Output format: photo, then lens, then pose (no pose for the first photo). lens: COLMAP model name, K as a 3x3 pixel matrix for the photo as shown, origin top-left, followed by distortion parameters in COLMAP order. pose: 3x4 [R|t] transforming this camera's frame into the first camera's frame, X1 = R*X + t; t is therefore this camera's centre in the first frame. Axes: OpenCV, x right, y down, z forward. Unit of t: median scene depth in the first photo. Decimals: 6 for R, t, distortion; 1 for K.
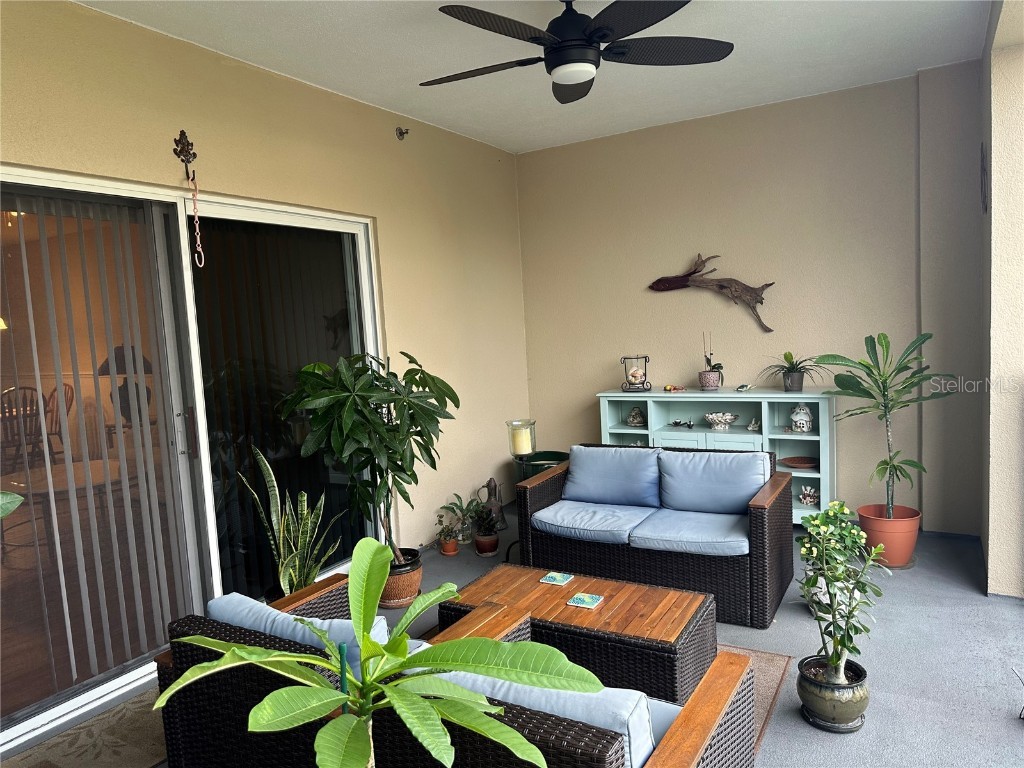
lens RADIAL K [[718.0, 0, 505.9], [0, 718.0, 386.1], [0, 0, 1]] dist [0.080453, -0.101856]
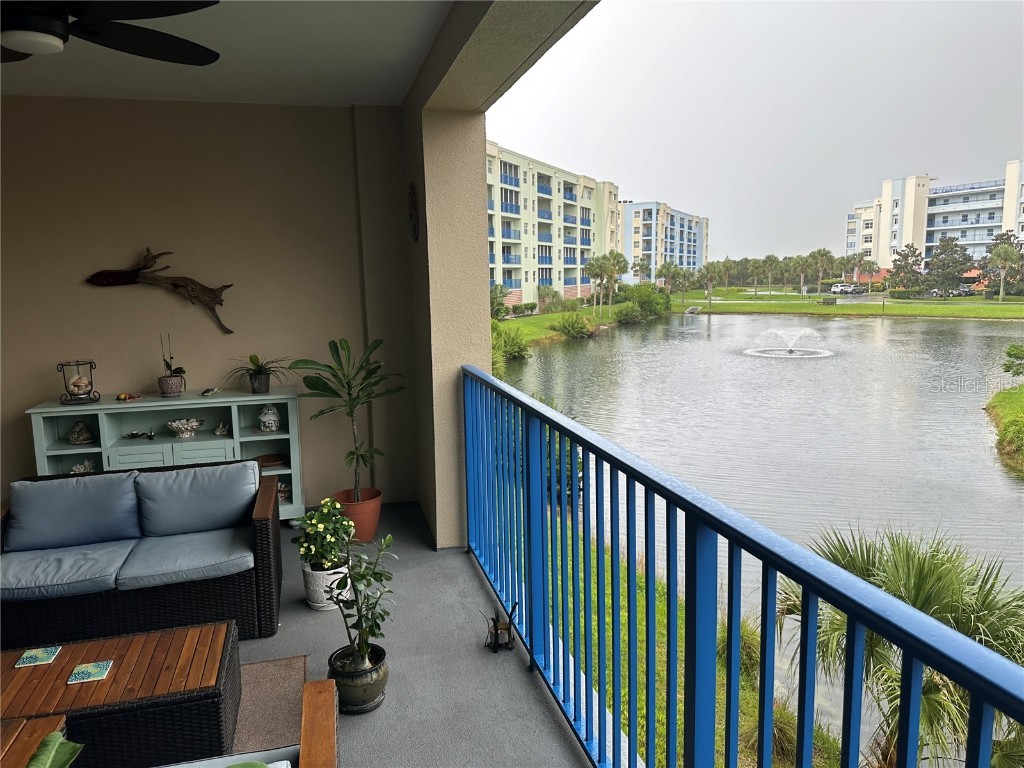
lens RADIAL K [[718.0, 0, 517.6], [0, 718.0, 380.7], [0, 0, 1]] dist [0.080453, -0.101856]
pose [[0.697441, -0.057596, 0.714324, -0.099247], [0.041485, 0.998338, 0.039992, -0.044067], [-0.715440, 0.001742, 0.698672, 0.032849]]
